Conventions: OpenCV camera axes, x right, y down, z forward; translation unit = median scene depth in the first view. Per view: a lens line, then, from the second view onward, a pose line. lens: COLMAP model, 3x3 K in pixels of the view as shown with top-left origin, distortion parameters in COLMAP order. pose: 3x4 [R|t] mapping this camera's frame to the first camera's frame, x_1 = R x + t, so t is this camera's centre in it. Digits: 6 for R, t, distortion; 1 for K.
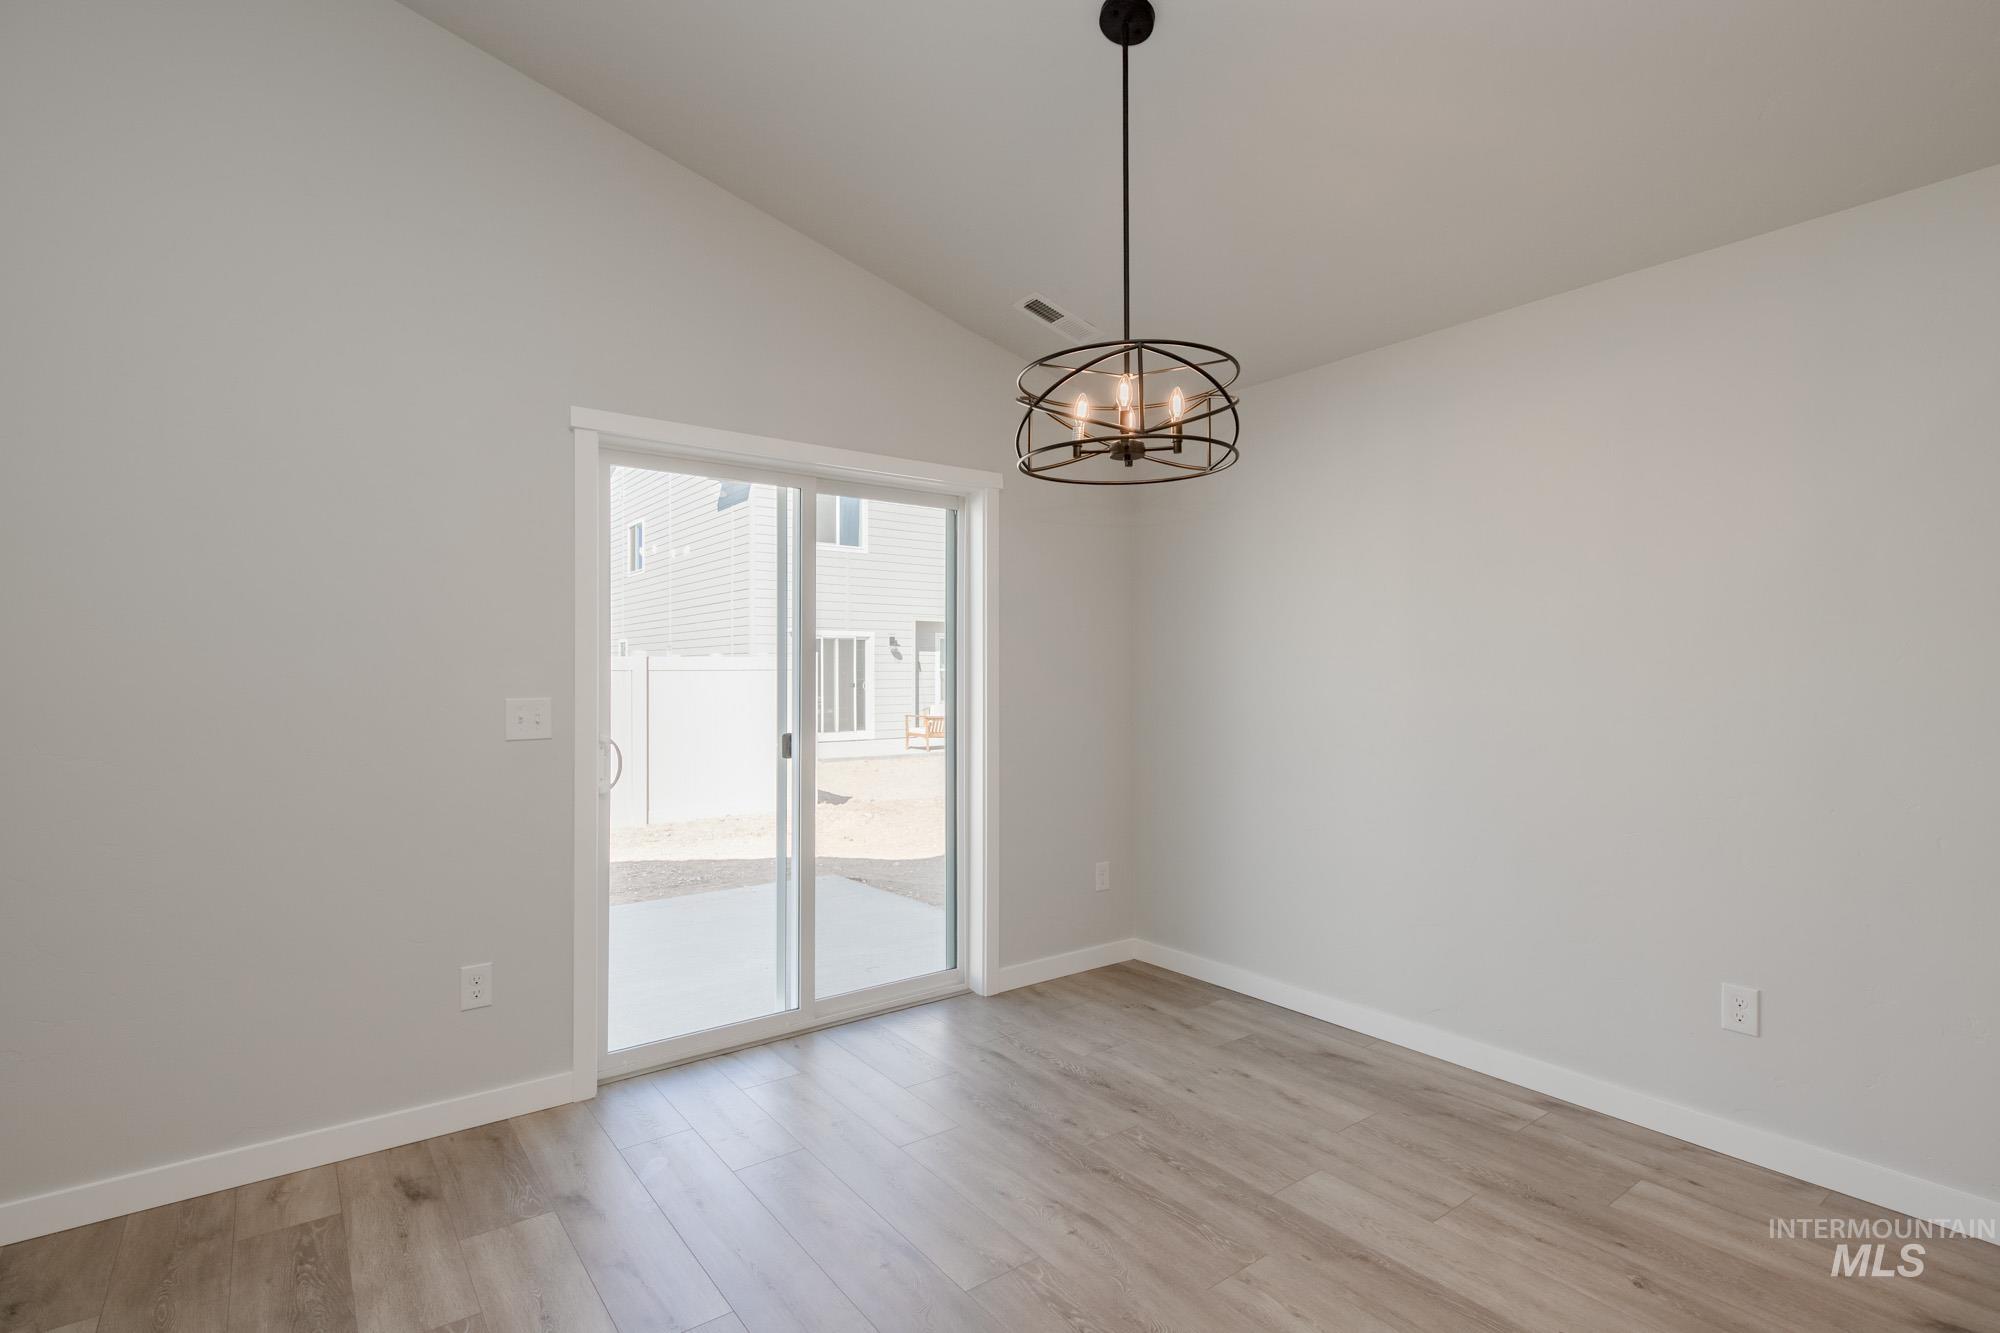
lens RADIAL K [[960.7, 0, 1000.2], [0, 960.7, 661.4], [0, 0, 1]] dist [0.016079, -0.006164]
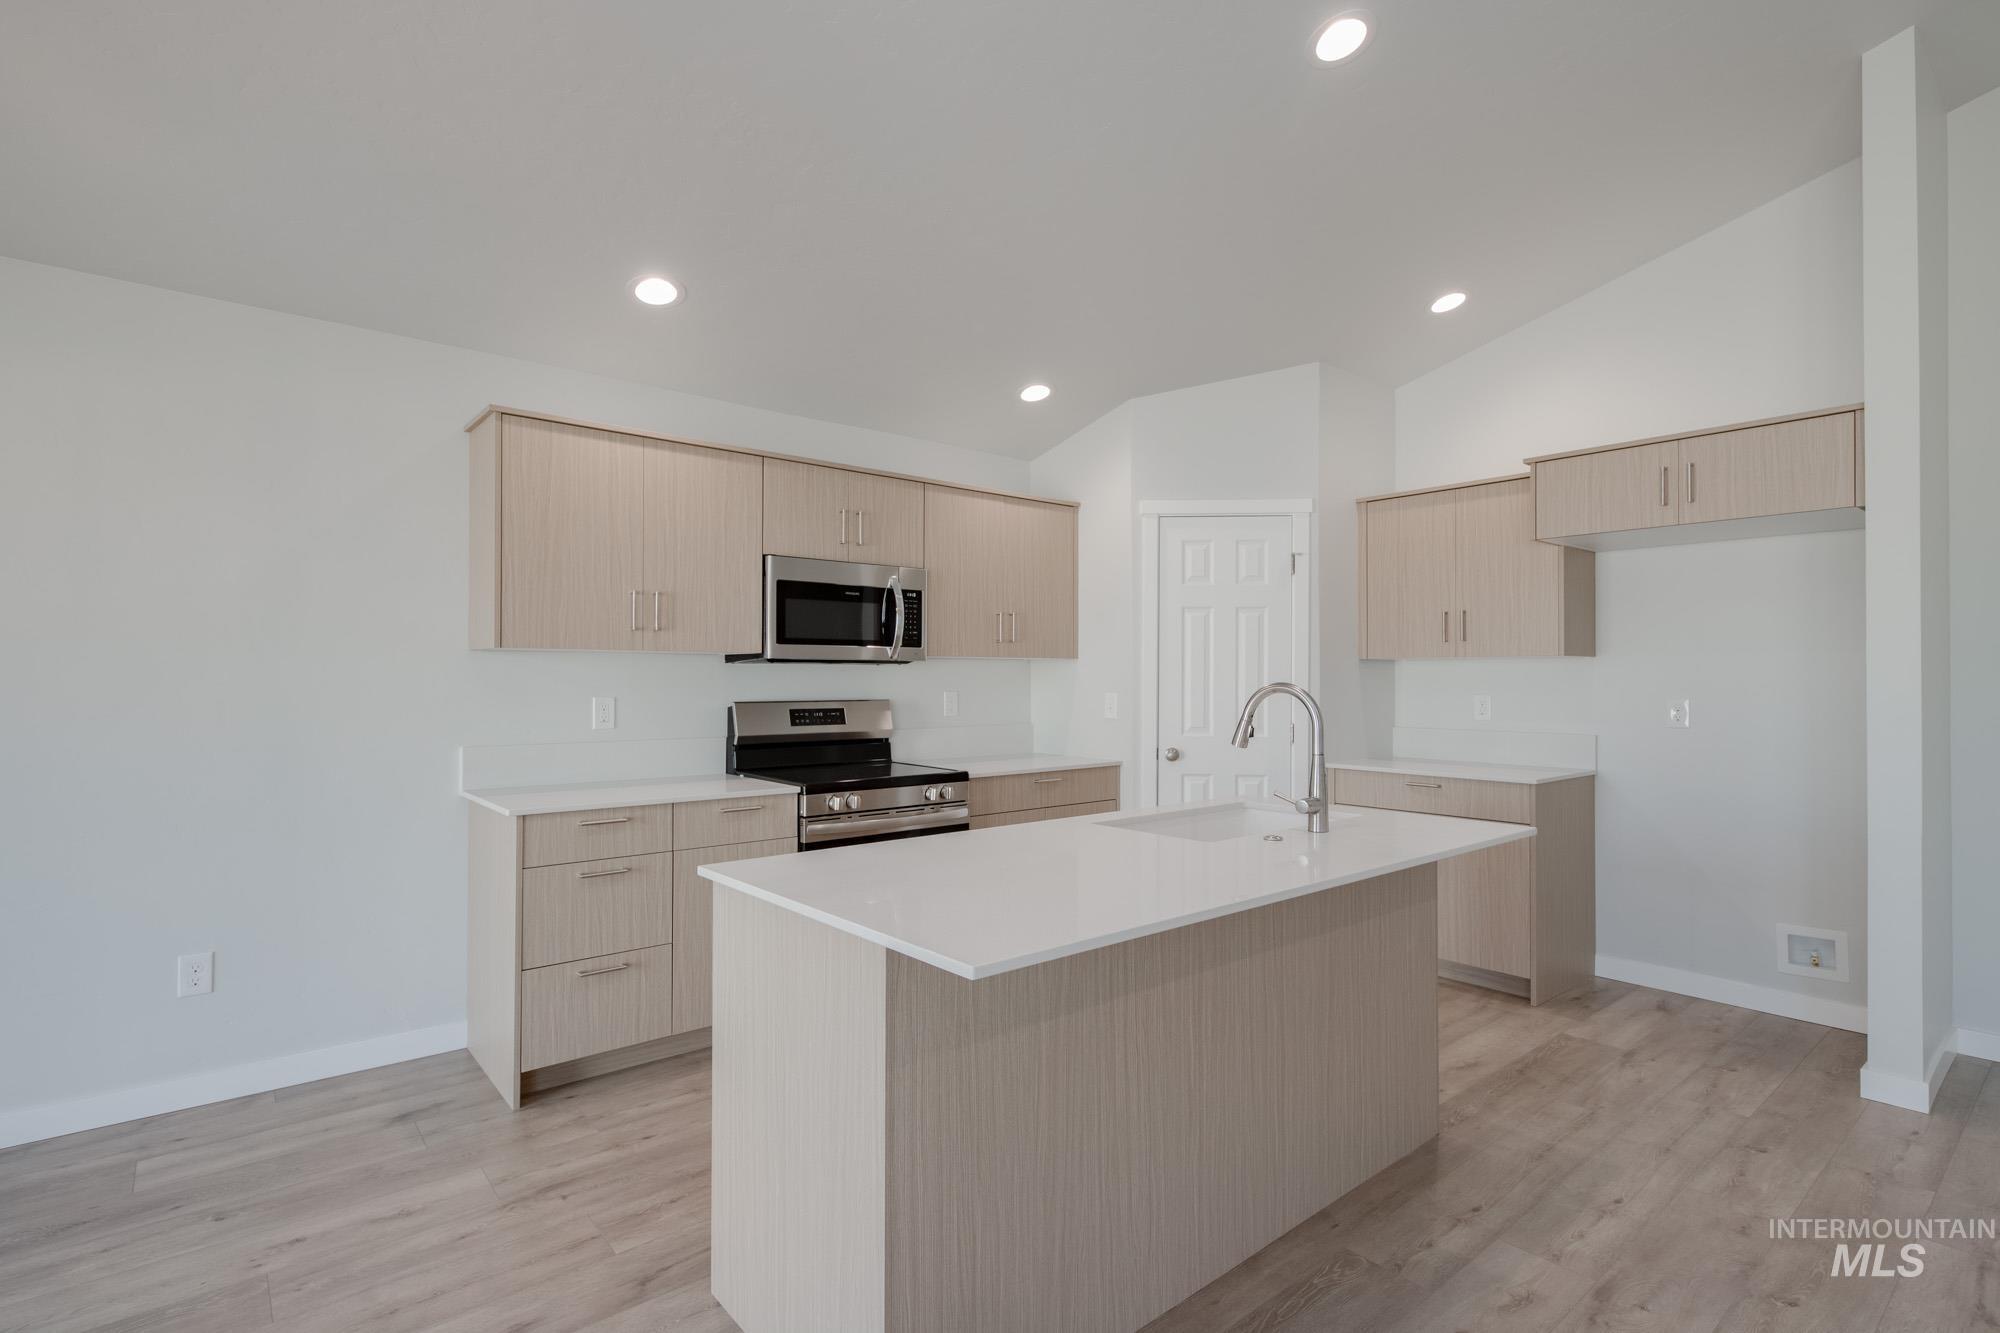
lens RADIAL K [[960.7, 0, 984.5], [0, 960.7, 668.9], [0, 0, 1]] dist [0.016079, -0.006164]
pose [[-0.043880, 0.012210, 0.998962, -0.344265], [-0.013121, 0.999832, -0.012797, 0.003080], [-0.998951, -0.013669, -0.043712, 0.110572]]
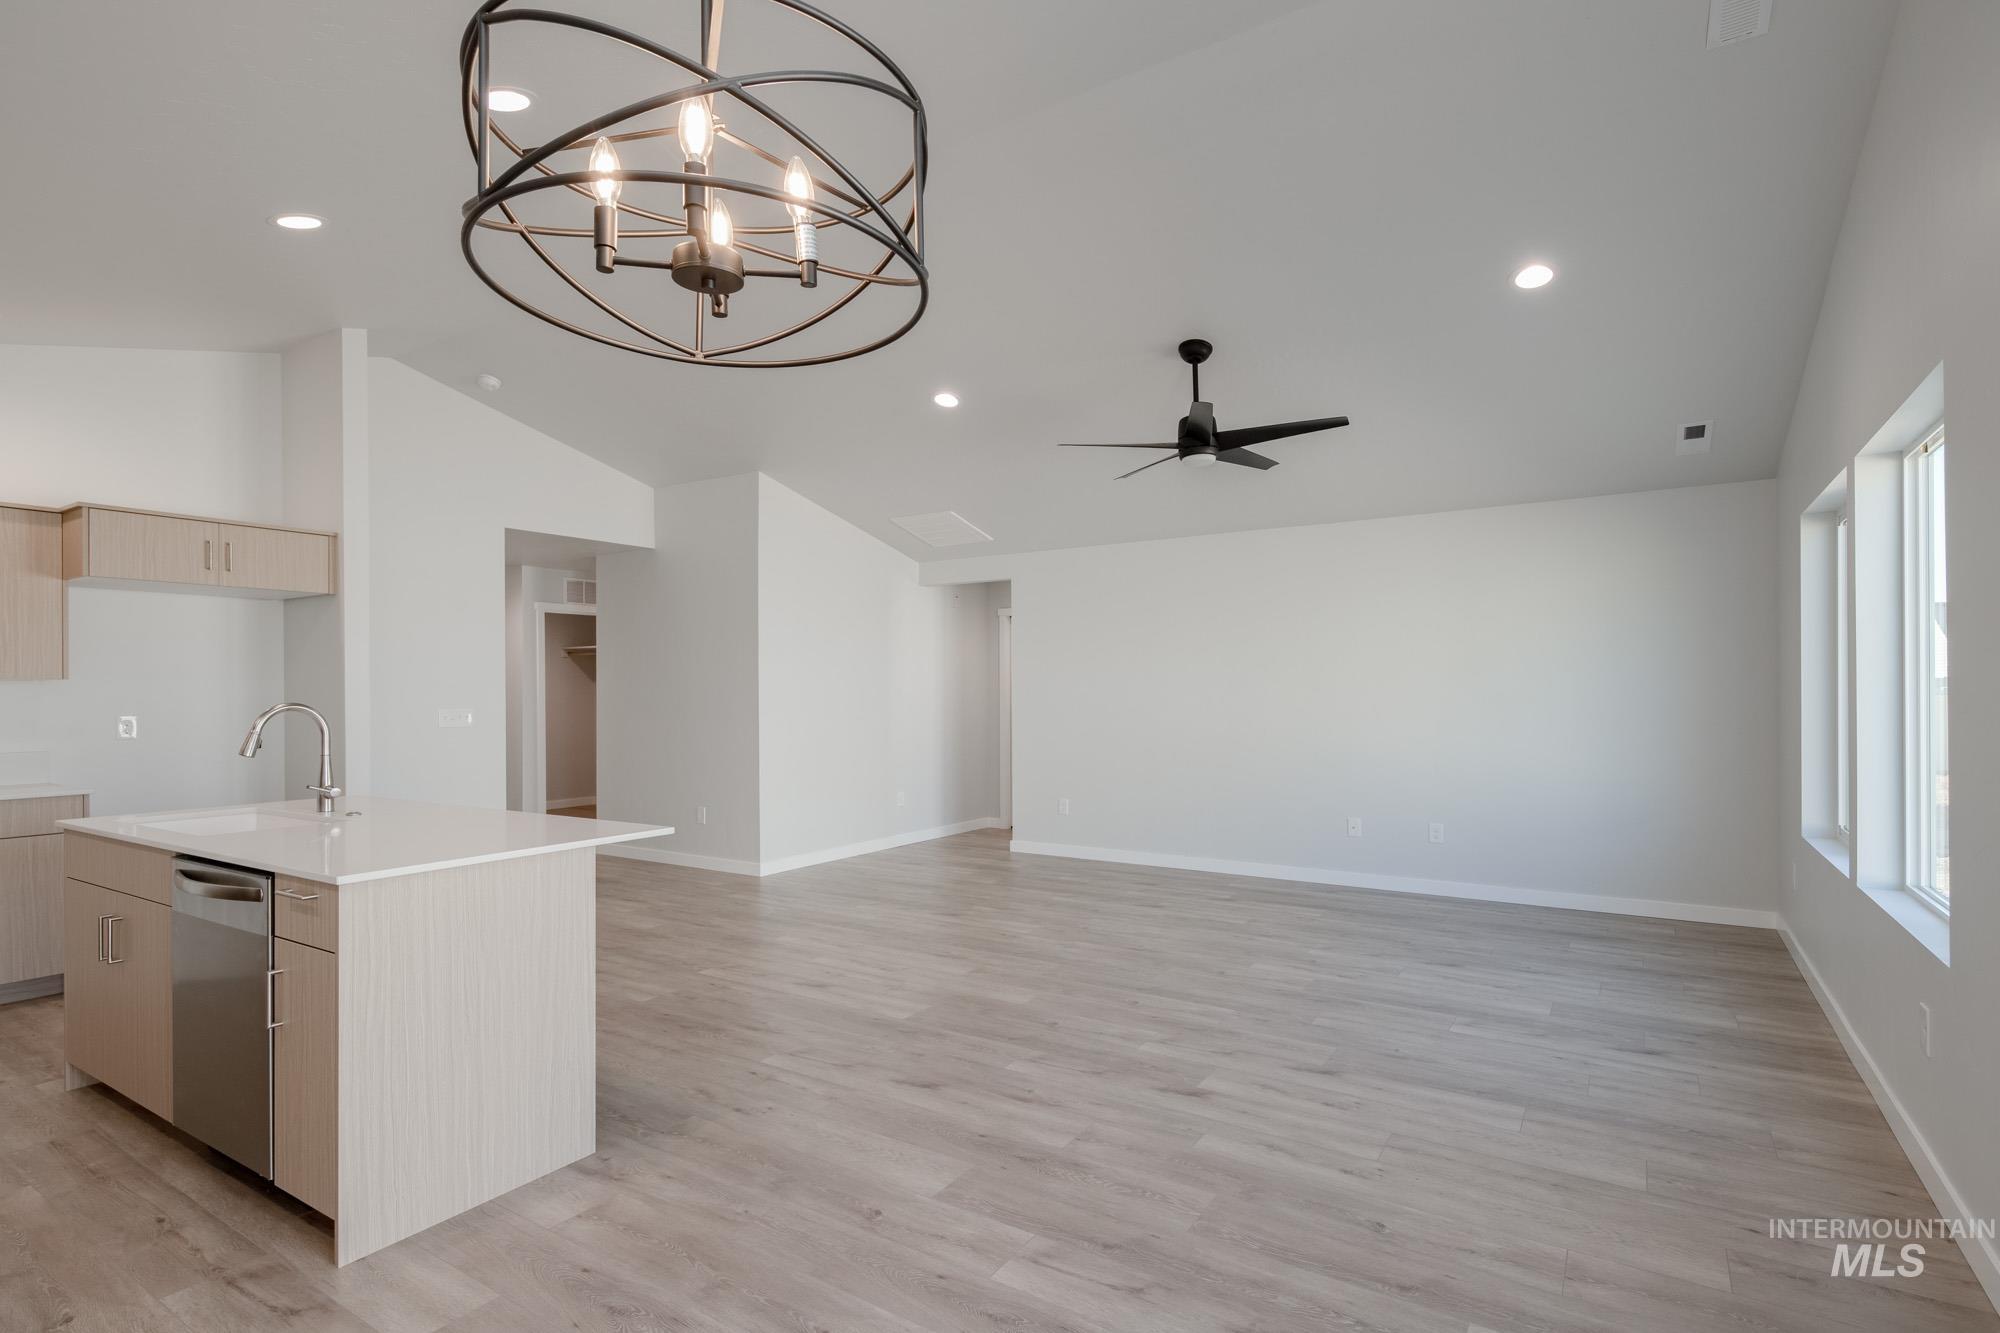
lens RADIAL K [[960.7, 0, 1002.5], [0, 960.7, 693.5], [0, 0, 1]] dist [0.016079, -0.006164]
pose [[-0.937875, 0.008286, -0.346874, 0.113416], [0.013357, 0.999836, -0.012229, 0.015868], [0.346716, -0.016102, -0.937832, 1.100351]]
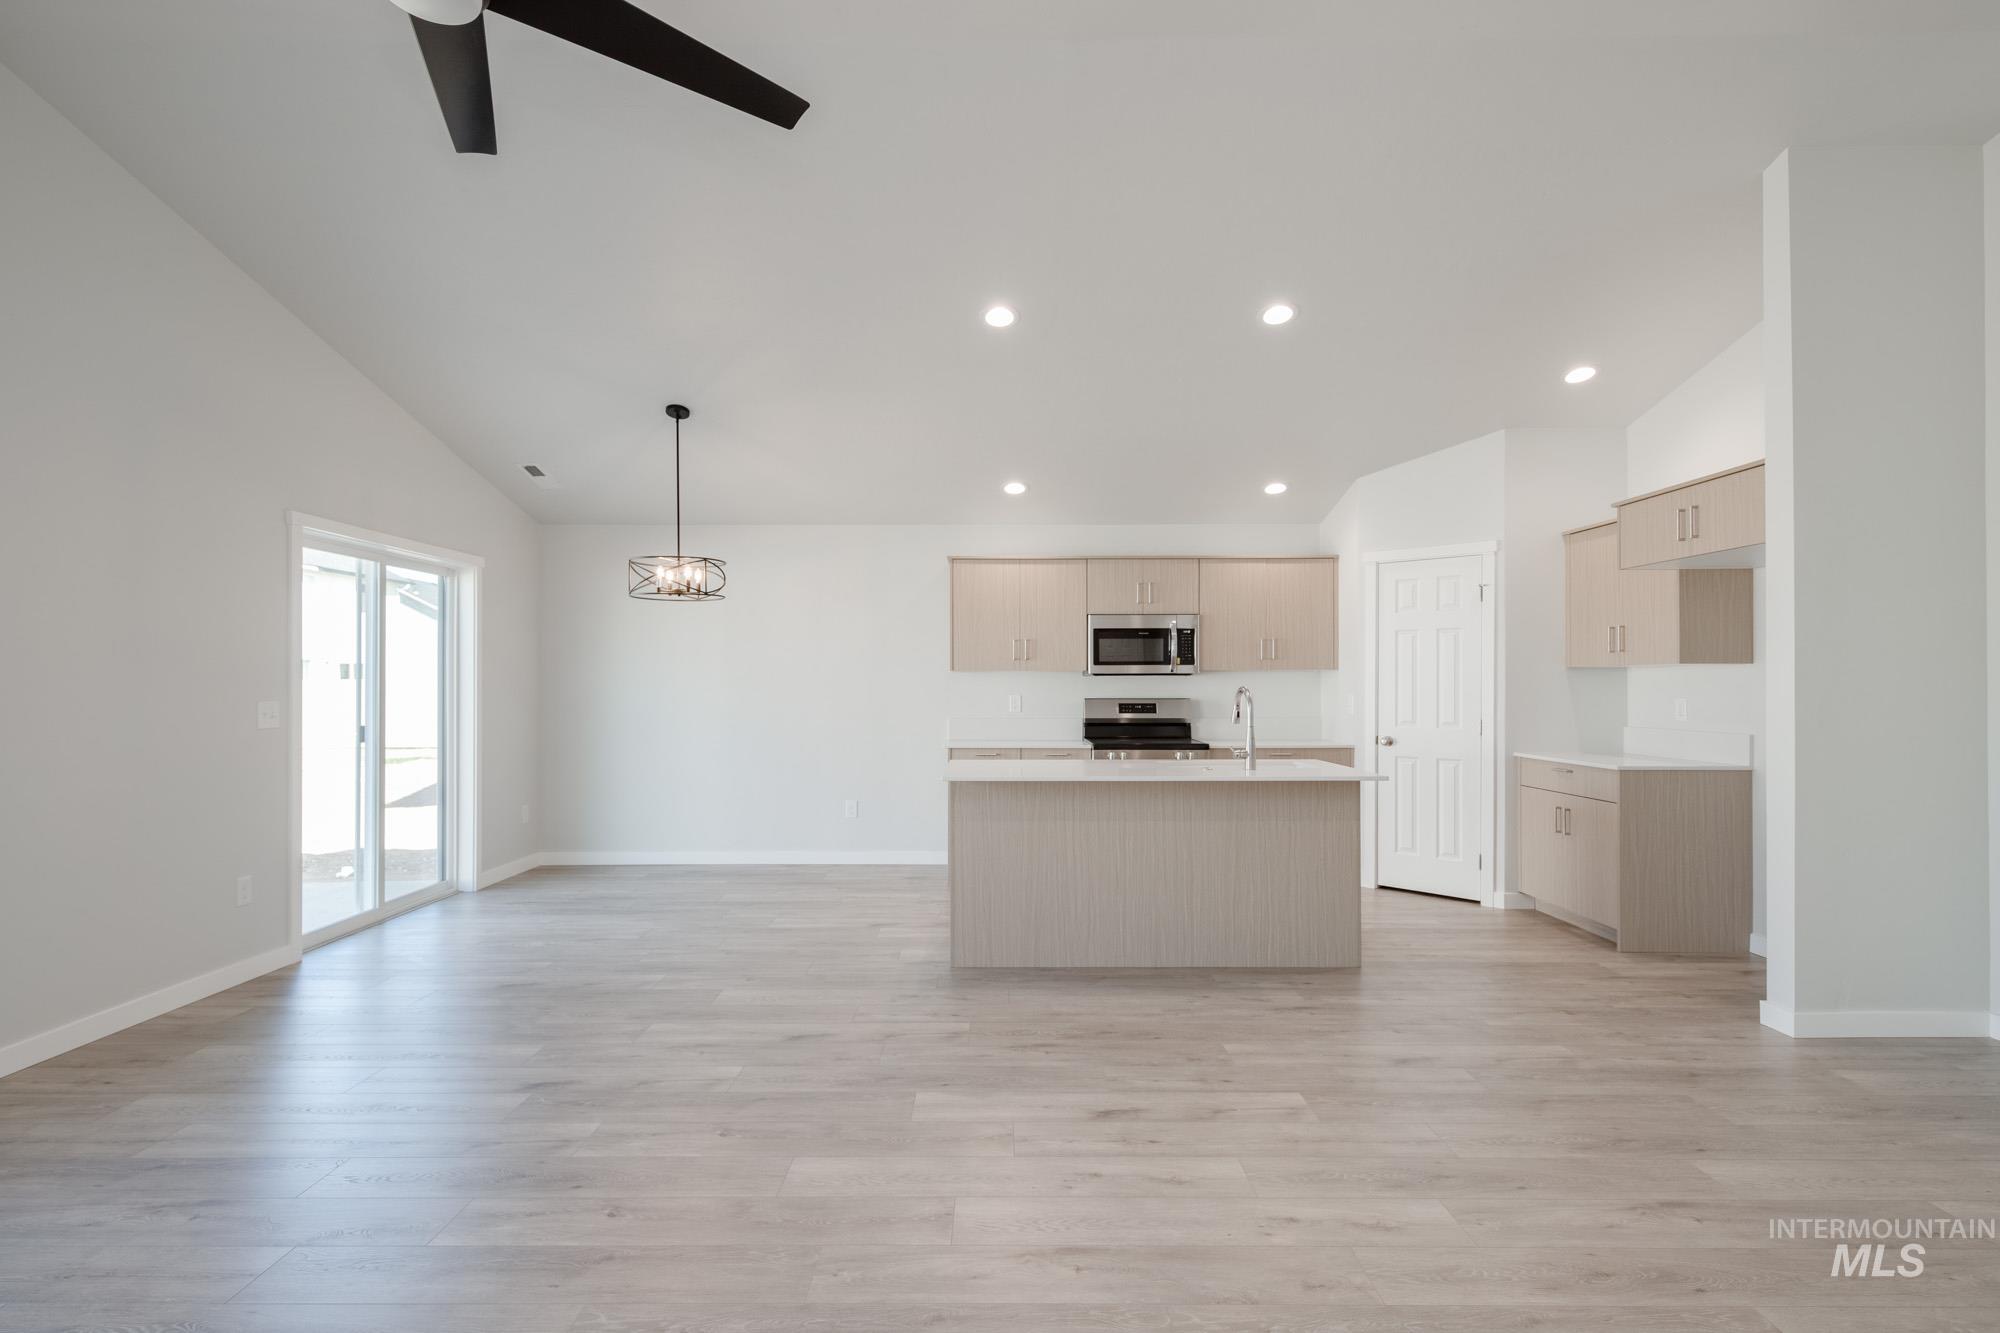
lens RADIAL K [[960.7, 0, 990.0], [0, 960.7, 670.4], [0, 0, 1]] dist [0.016079, -0.006164]
pose [[0.608713, 0.011015, 0.793314, -0.944099], [-0.009724, 0.999932, -0.006422, -0.012330], [-0.793331, -0.003805, 0.608779, -0.782765]]
